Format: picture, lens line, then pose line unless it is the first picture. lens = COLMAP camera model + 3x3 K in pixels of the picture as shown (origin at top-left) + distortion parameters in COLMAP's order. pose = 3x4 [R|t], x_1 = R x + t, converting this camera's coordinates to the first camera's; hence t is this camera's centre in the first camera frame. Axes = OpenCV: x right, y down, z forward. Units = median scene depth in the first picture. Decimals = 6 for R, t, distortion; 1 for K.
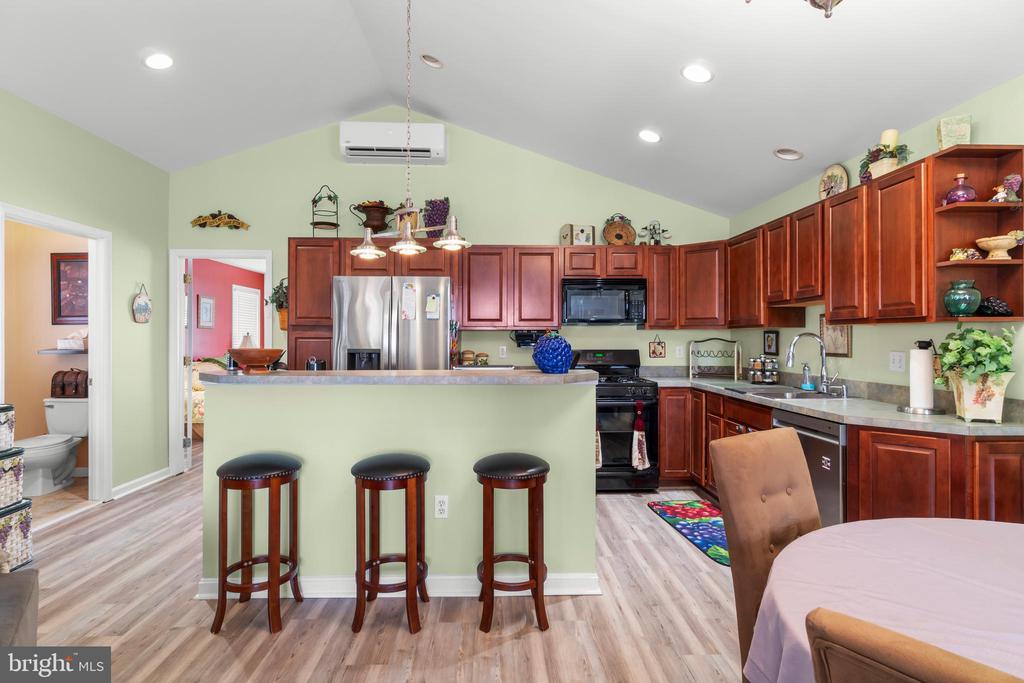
lens RADIAL K [[518.5, 0, 509.5], [0, 518.5, 334.1], [0, 0, 1]] dist [-0.004204, 0.000120]
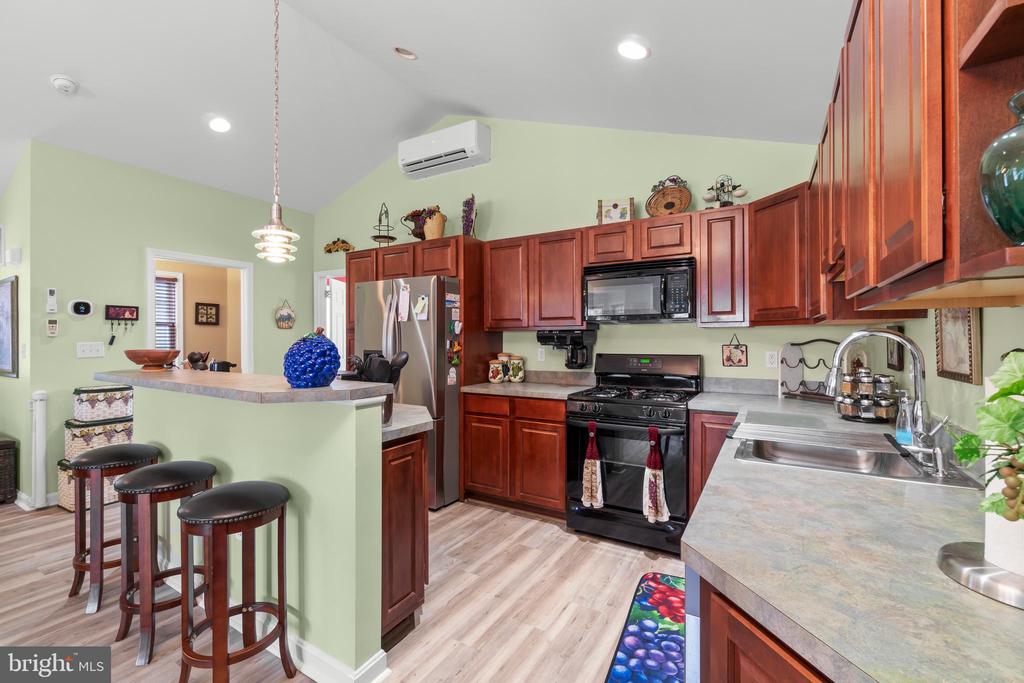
lens RADIAL K [[439.0, 0, 508.9], [0, 439.0, 338.7], [0, 0, 1]] dist [-0.002344, -0.001208]
pose [[0.840360, -0.002673, -0.542022, 0.437213], [0.005729, 0.999976, 0.003951, 0.003514], [0.541999, -0.006425, 0.840355, 0.401022]]
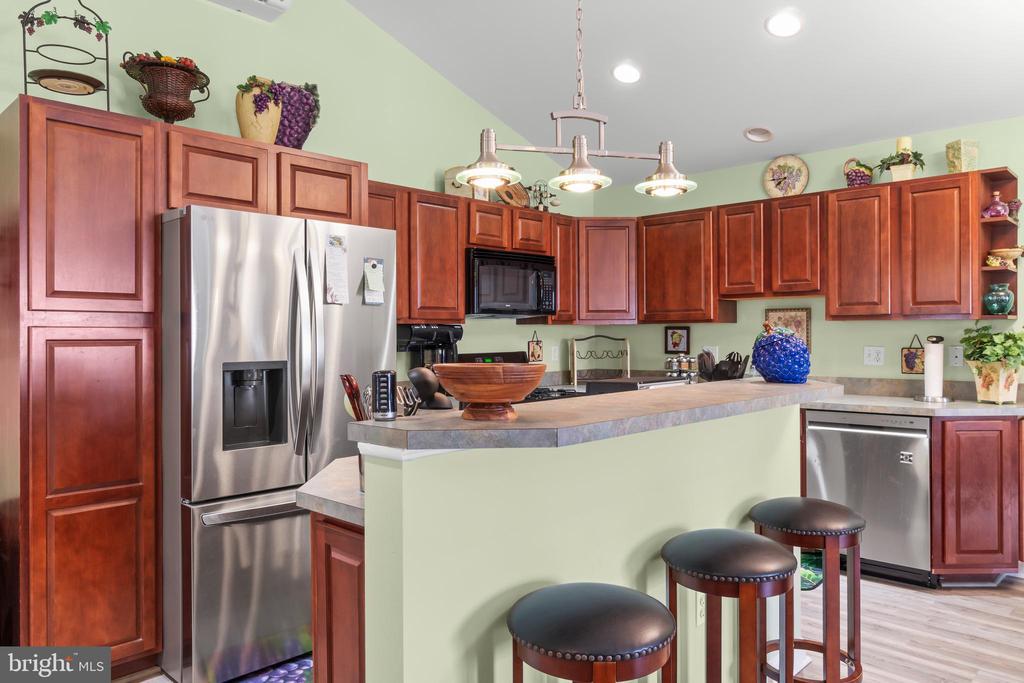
lens RADIAL K [[713.9, 0, 507.5], [0, 713.9, 334.0], [0, 0, 1]] dist [-0.006329, 0.002271]
pose [[0.712964, -0.004796, 0.701184, -0.587867], [0.001506, 0.999985, 0.005308, -0.000481], [-0.701199, -0.002728, 0.712960, 0.357248]]
